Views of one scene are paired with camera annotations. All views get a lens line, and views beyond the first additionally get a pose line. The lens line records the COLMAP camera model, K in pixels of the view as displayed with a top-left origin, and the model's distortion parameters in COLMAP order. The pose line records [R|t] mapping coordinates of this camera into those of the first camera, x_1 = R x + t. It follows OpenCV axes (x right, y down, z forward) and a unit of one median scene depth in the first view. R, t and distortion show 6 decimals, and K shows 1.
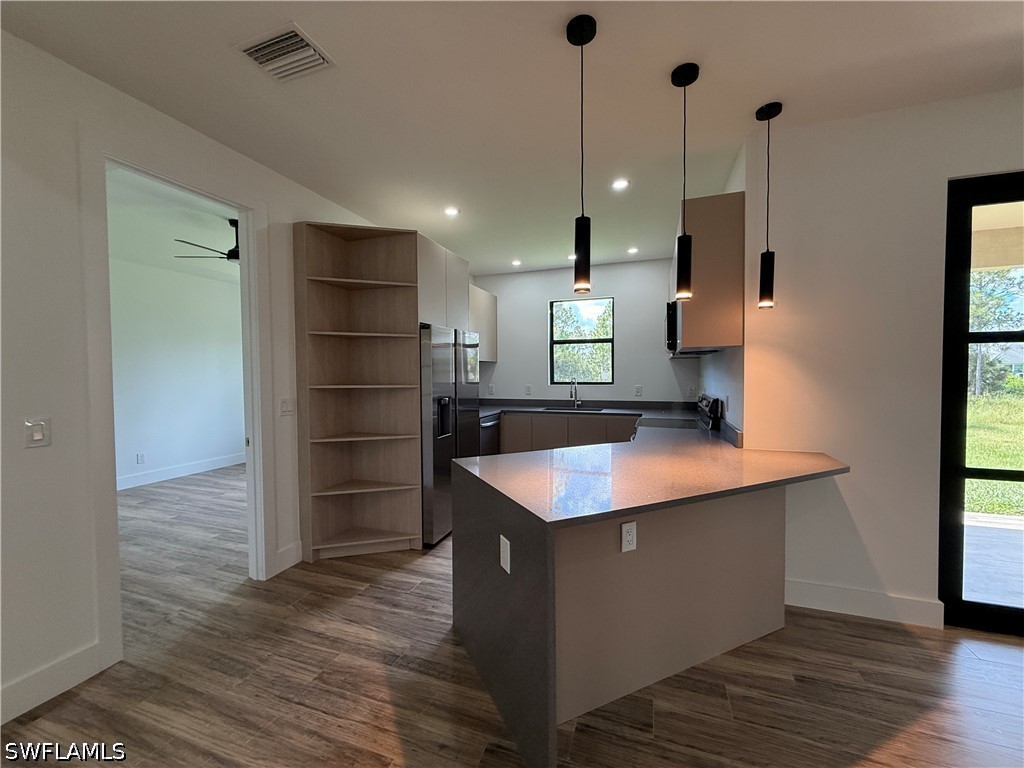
lens RADIAL K [[406.6, 0, 509.8], [0, 406.6, 383.7], [0, 0, 1]] dist [-0.001671, 0.000378]
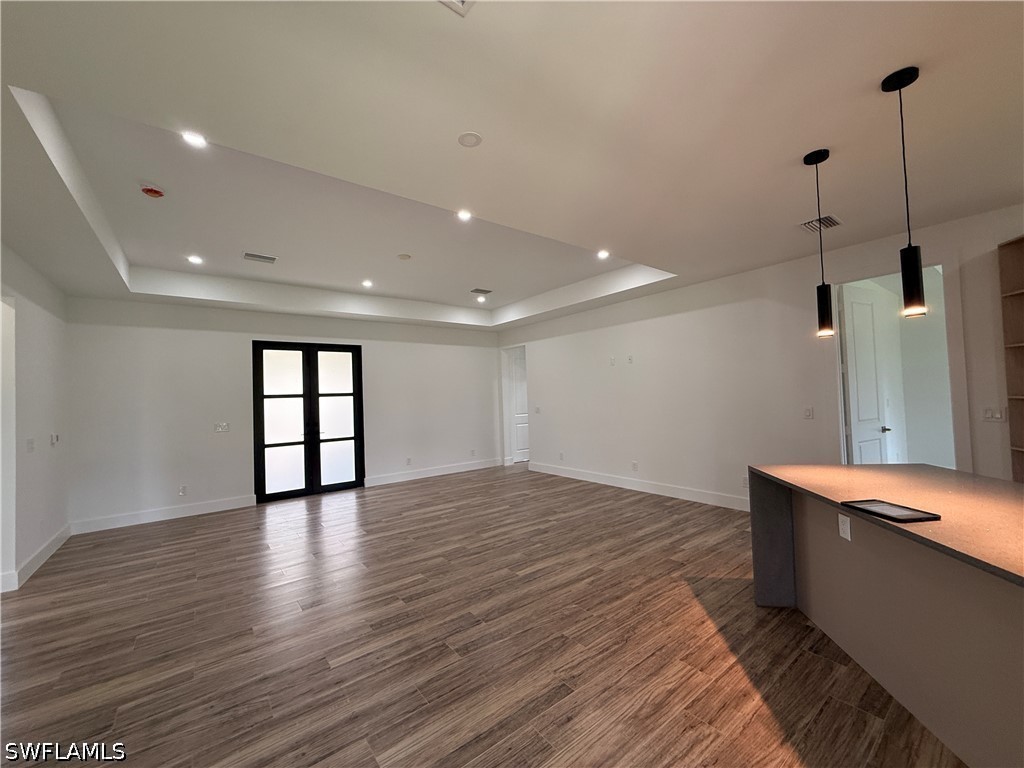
lens RADIAL K [[406.6, 0, 508.5], [0, 406.6, 385.2], [0, 0, 1]] dist [-0.001671, 0.000378]
pose [[-0.540473, 0.006023, -0.841340, 1.051621], [0.015766, 0.999871, -0.002970, -0.041465], [0.841213, -0.014870, -0.540499, 0.449487]]
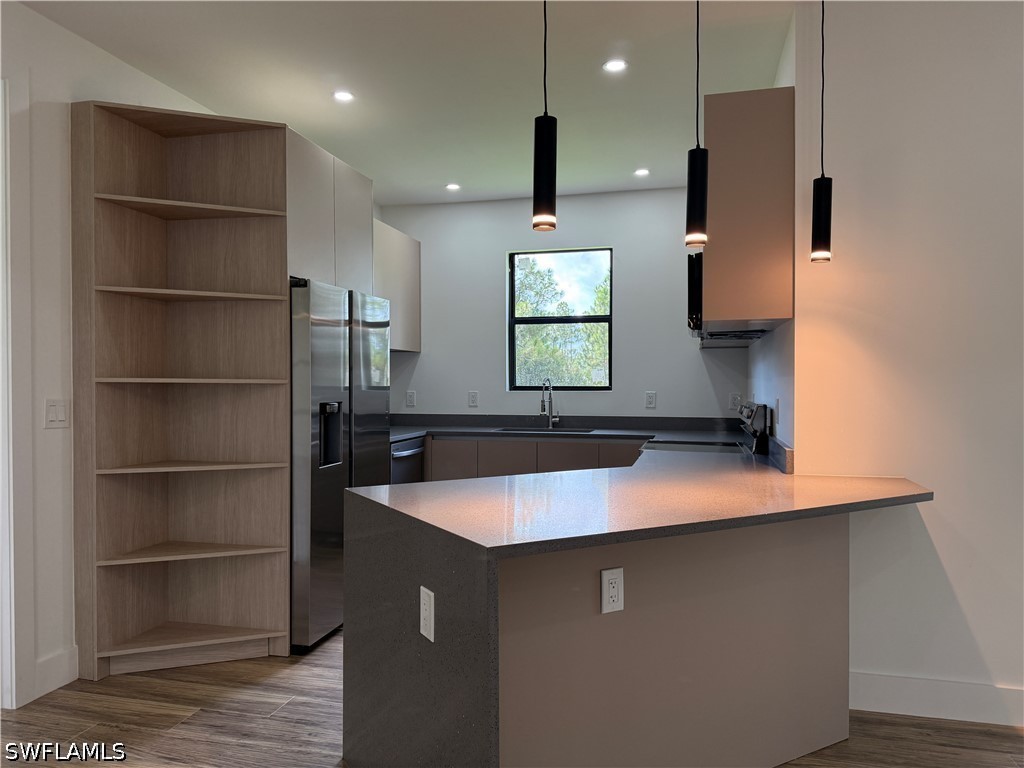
lens RADIAL K [[712.9, 0, 515.2], [0, 712.9, 389.6], [0, 0, 1]] dist [0.048909, -0.052041]
pose [[0.995064, 0.005576, 0.099074, 0.006891], [-0.003834, 0.999835, -0.017758, 0.035663], [-0.099157, 0.017291, 0.994922, -0.093399]]
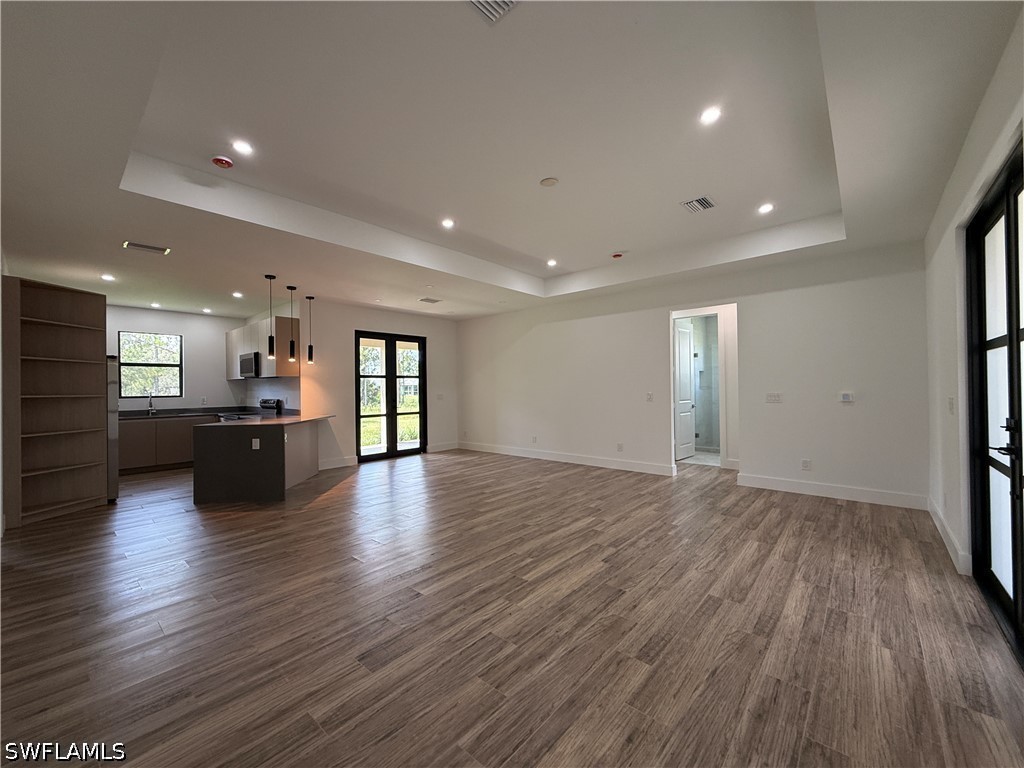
lens RADIAL K [[406.6, 0, 507.6], [0, 406.6, 385.1], [0, 0, 1]] dist [-0.001671, 0.000378]
pose [[0.369912, 0.007261, 0.929039, -1.088840], [0.036343, 0.999091, -0.022279, 0.055826], [-0.928356, 0.042006, 0.369311, -0.967420]]
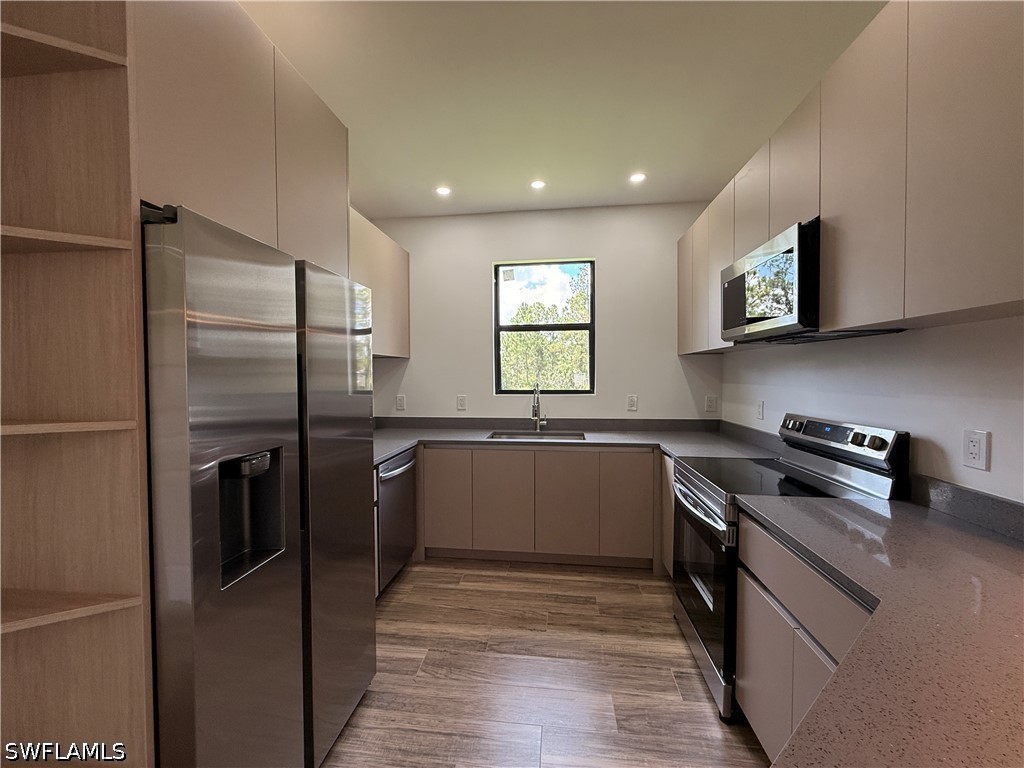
lens RADIAL K [[406.6, 0, 510.6], [0, 406.6, 382.1], [0, 0, 1]] dist [-0.001671, 0.000378]
pose [[0.975601, -0.004070, 0.219515, -0.032063], [0.006327, 0.999934, -0.009577, -0.019229], [-0.219461, 0.010732, 0.975562, 0.670876]]
